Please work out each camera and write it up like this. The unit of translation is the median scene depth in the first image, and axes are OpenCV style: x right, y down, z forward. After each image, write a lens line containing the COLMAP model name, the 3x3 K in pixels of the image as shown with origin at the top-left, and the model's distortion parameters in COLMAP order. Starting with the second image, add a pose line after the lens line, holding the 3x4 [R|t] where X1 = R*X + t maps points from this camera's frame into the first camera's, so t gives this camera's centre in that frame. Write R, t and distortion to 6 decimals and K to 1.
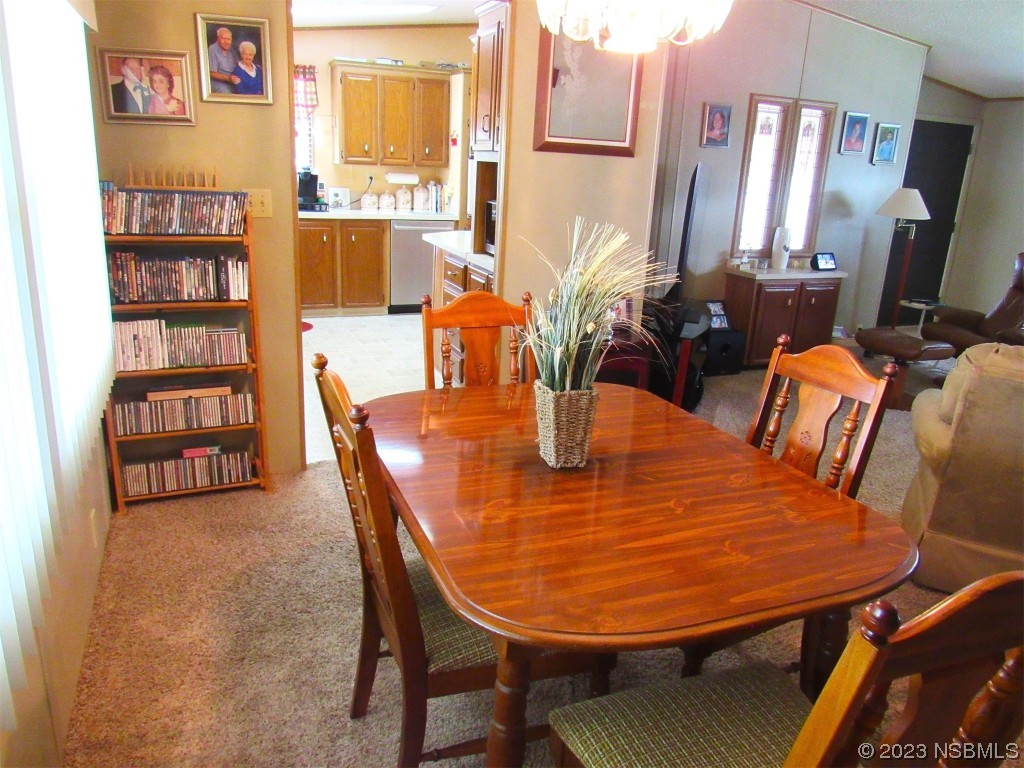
lens RADIAL K [[729.5, 0, 512.0], [0, 729.5, 384.0], [0, 0, 1]] dist [-0.032493, 0.003100]
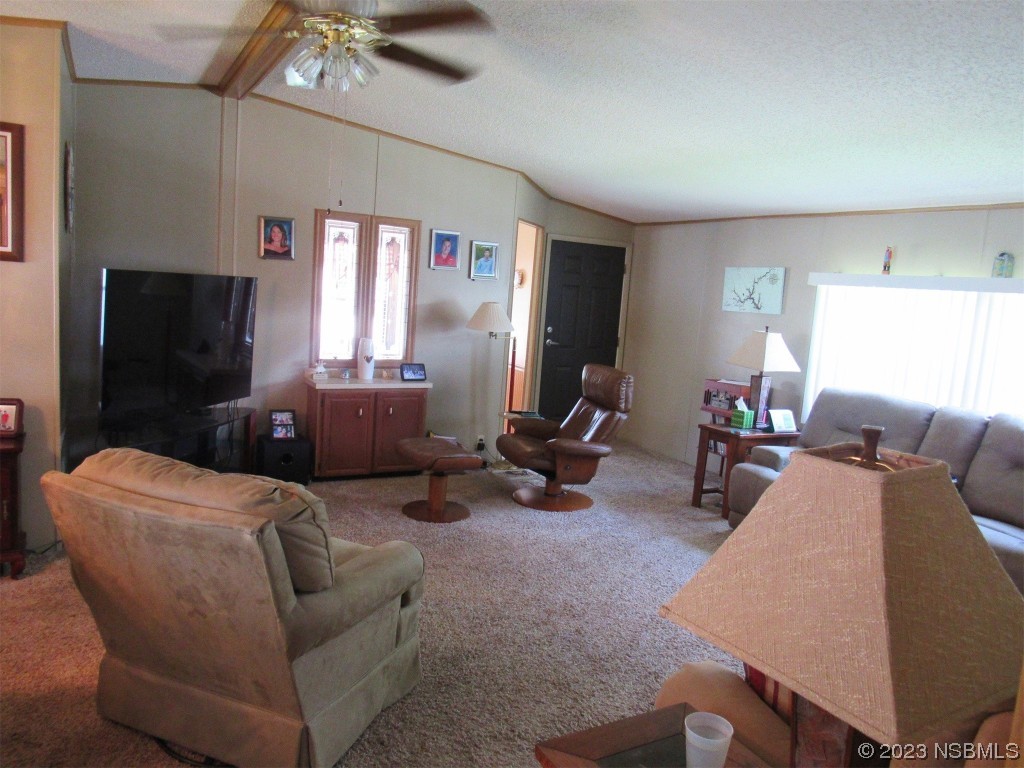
lens RADIAL K [[729.5, 0, 512.0], [0, 729.5, 384.0], [0, 0, 1]] dist [-0.032493, 0.003100]
pose [[0.992023, 0.008154, 0.125796, 0.468451], [0.011510, 0.987878, -0.154808, 0.006155], [-0.125533, 0.155021, 0.979903, -0.006827]]
